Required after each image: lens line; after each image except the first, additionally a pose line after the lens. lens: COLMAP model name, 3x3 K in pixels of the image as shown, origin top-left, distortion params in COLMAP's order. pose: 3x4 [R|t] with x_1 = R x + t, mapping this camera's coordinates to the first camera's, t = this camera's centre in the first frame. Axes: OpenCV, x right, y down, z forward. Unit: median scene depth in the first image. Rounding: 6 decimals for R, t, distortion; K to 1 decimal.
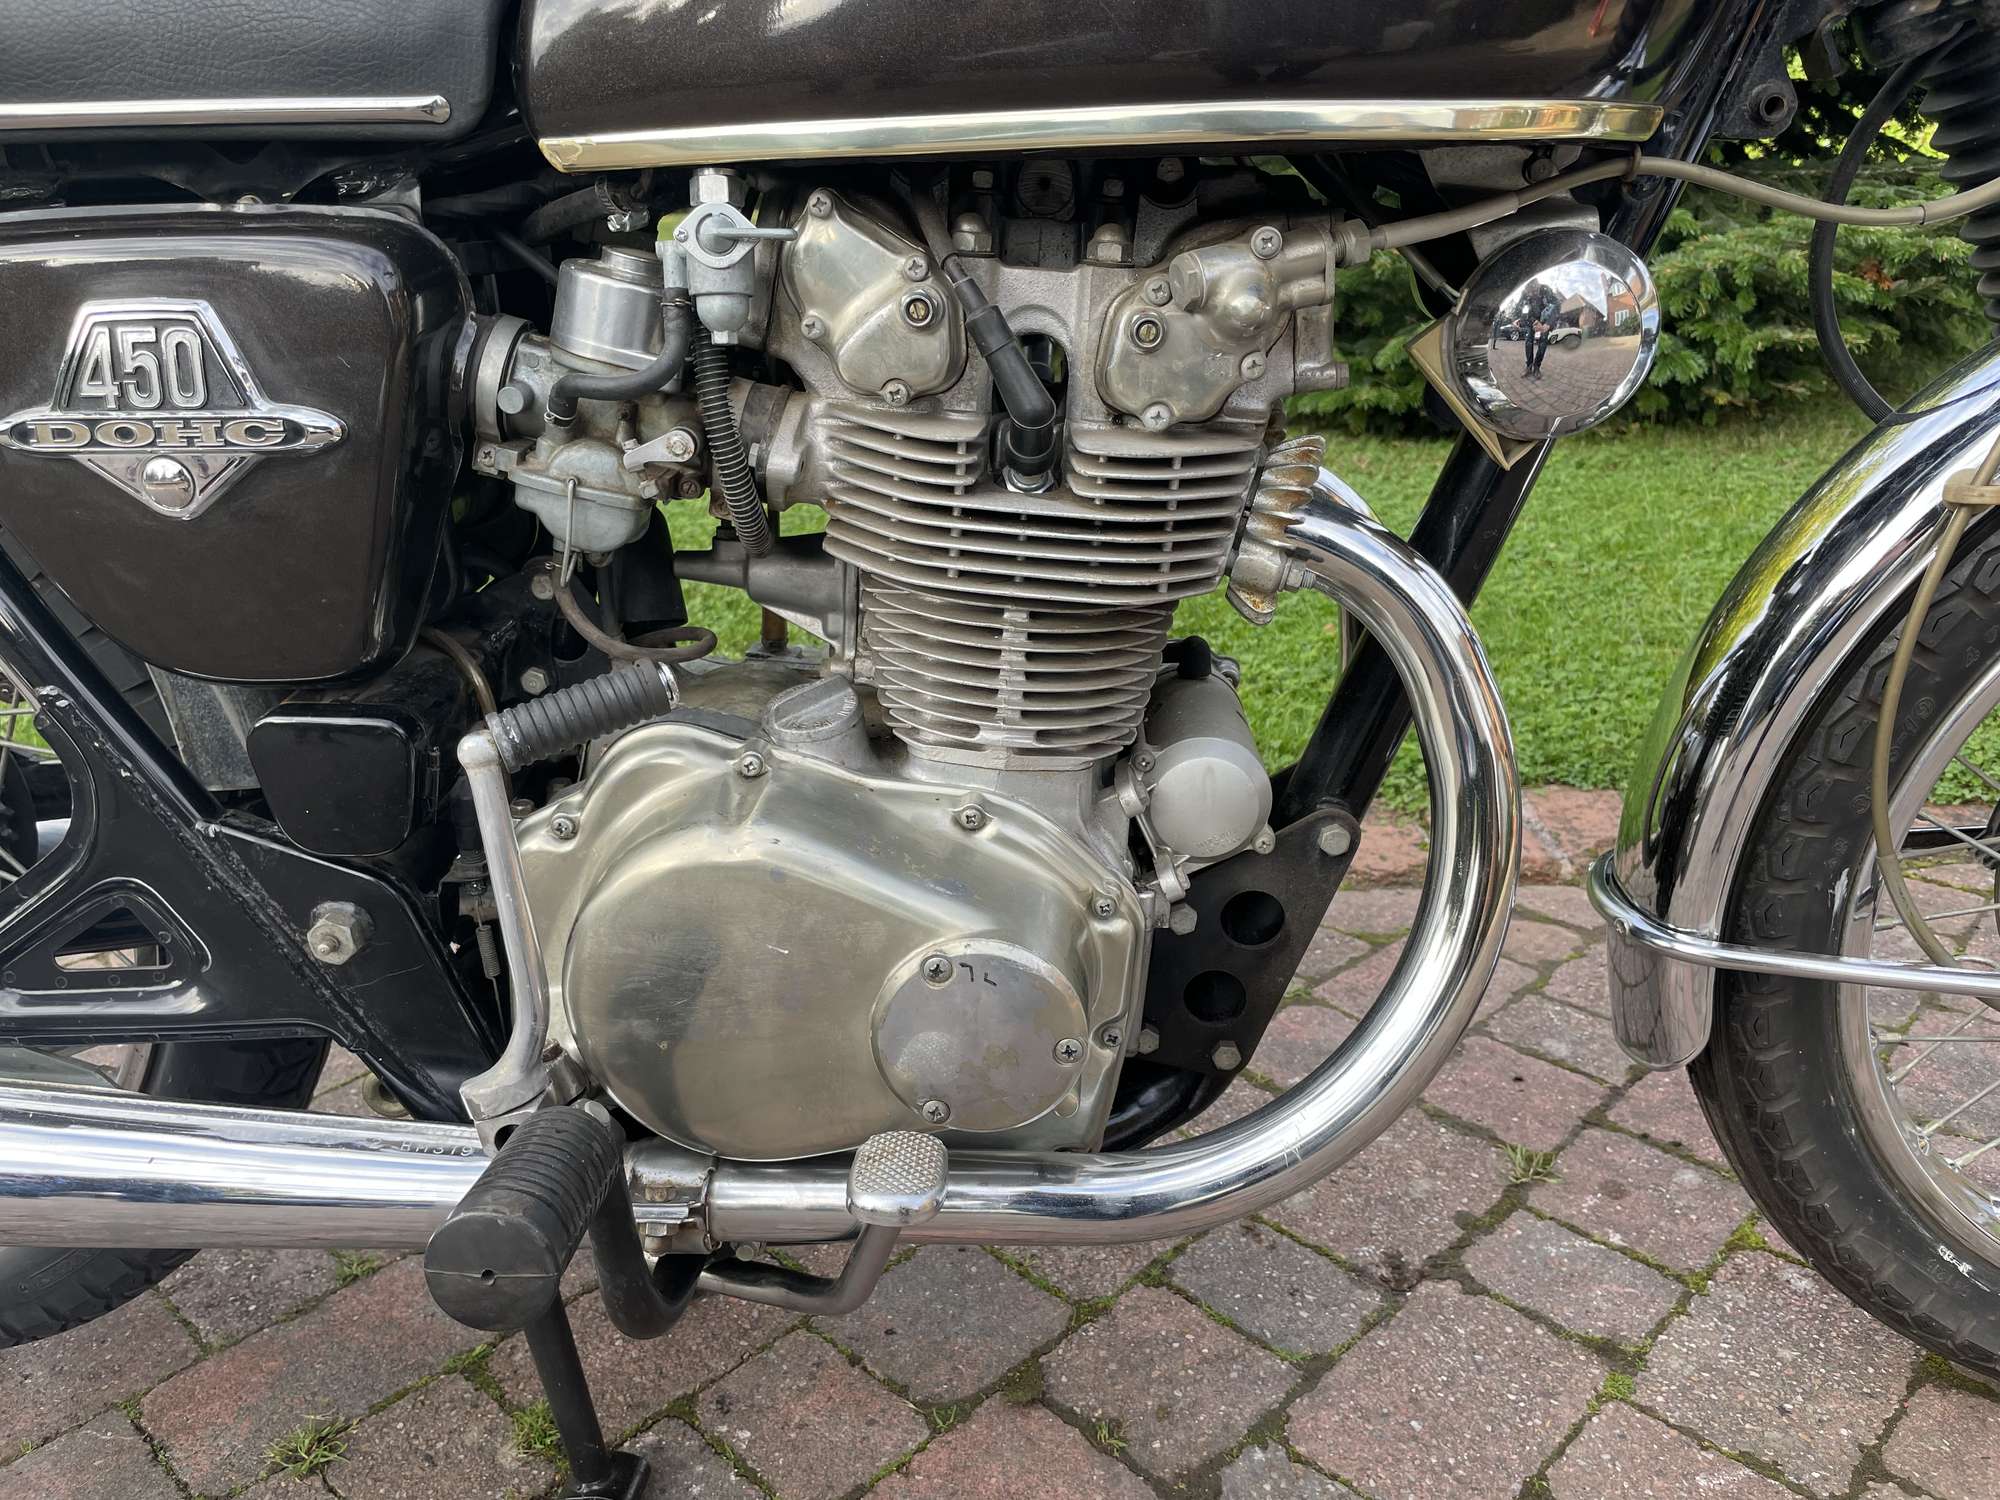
lens RADIAL K [[1487.9, 0, 974.6], [0, 1487.9, 739.4], [0, 0, 1]] dist [0.098587, -0.136727]
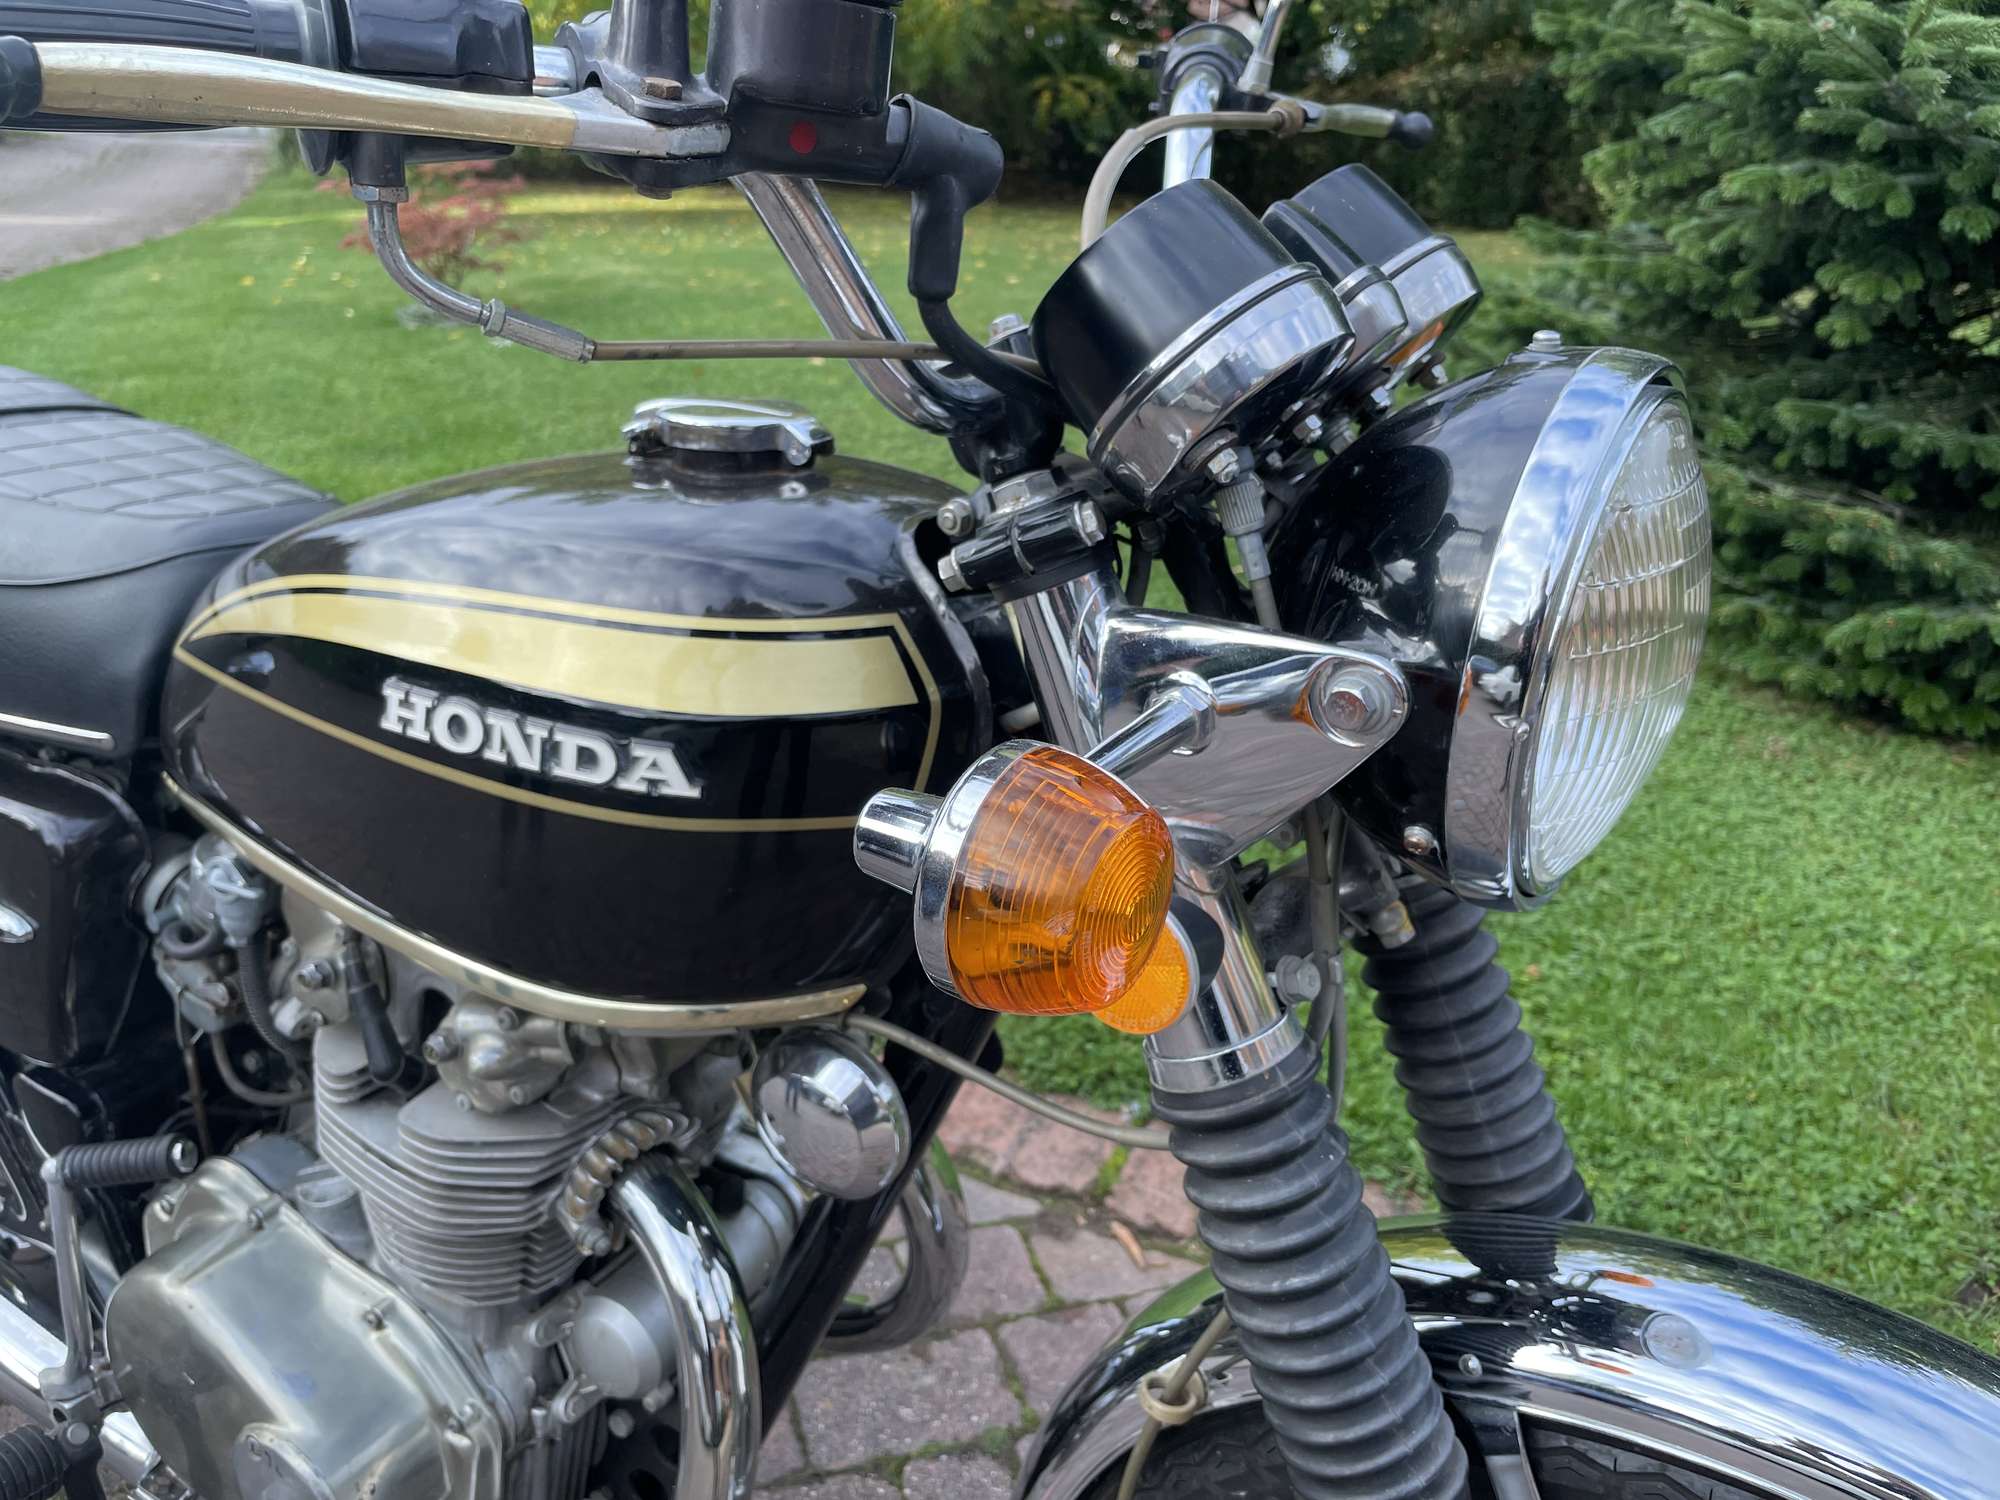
lens RADIAL K [[1502.5, 0, 1000.0], [0, 1502.5, 750.0], [0, 0, 1]] dist [0.083295, -0.128651]
pose [[0.890442, 0.239655, -0.386882, 0.840643], [-0.230227, 0.970521, 0.071306, -0.620541], [0.392566, 0.025576, 0.919368, 0.005974]]
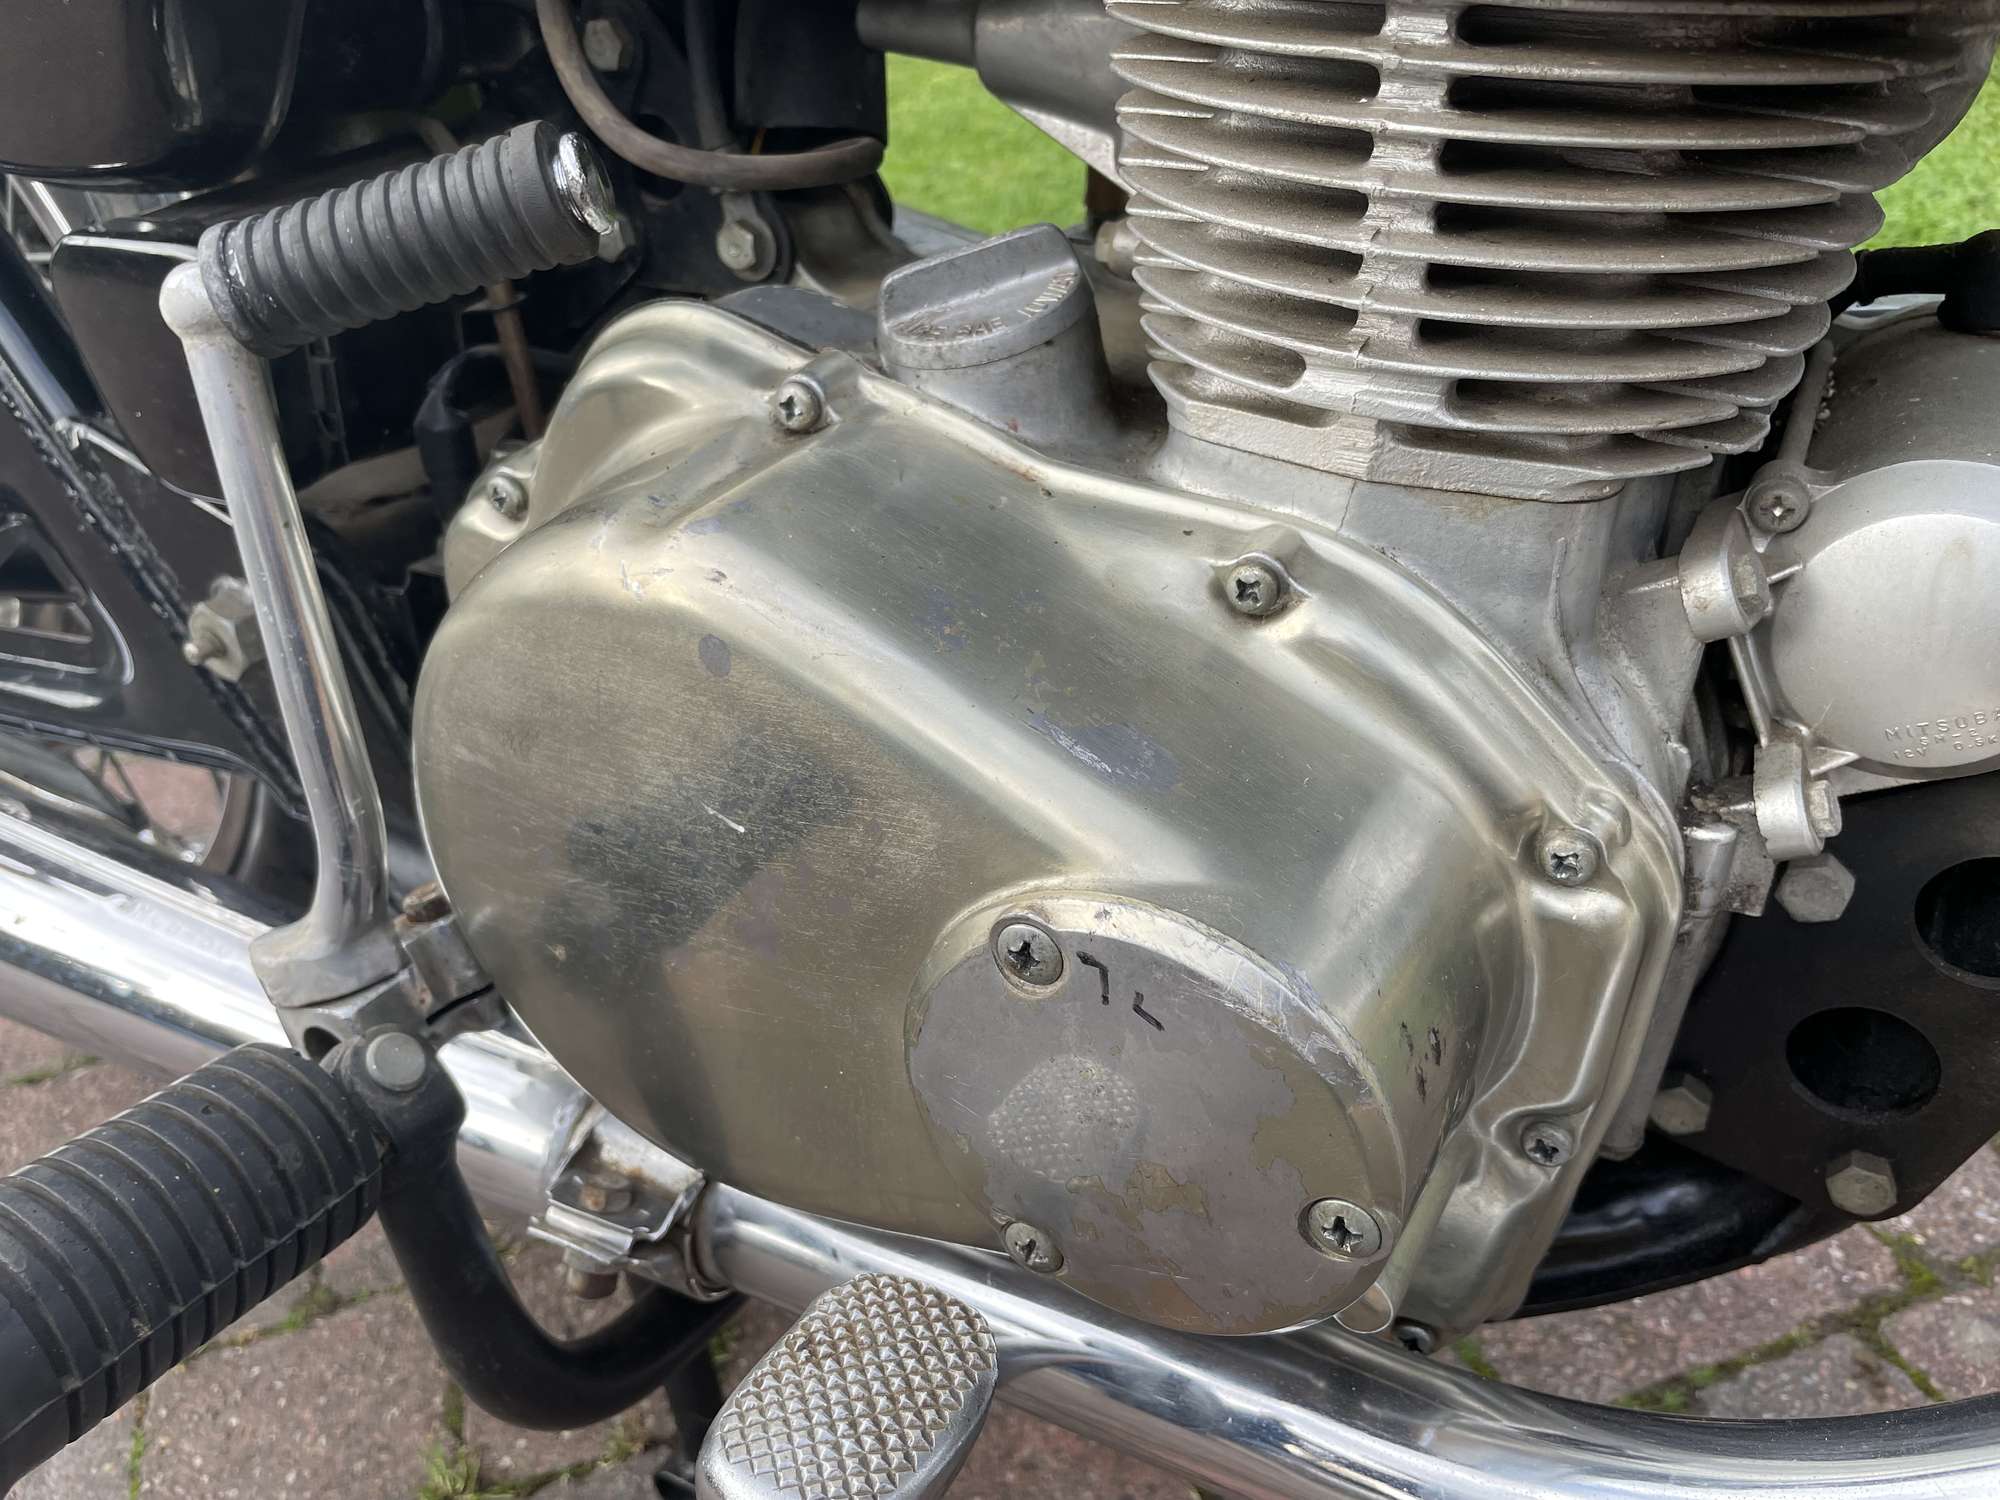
lens RADIAL K [[1502.5, 0, 1000.0], [0, 1502.5, 750.0], [0, 0, 1]] dist [0.083295, -0.128651]
pose [[0.902944, 0.179601, -0.390431, 0.103313], [-0.105259, 0.973240, 0.204265, 0.018475], [0.416669, -0.143344, 0.897685, 0.579276]]
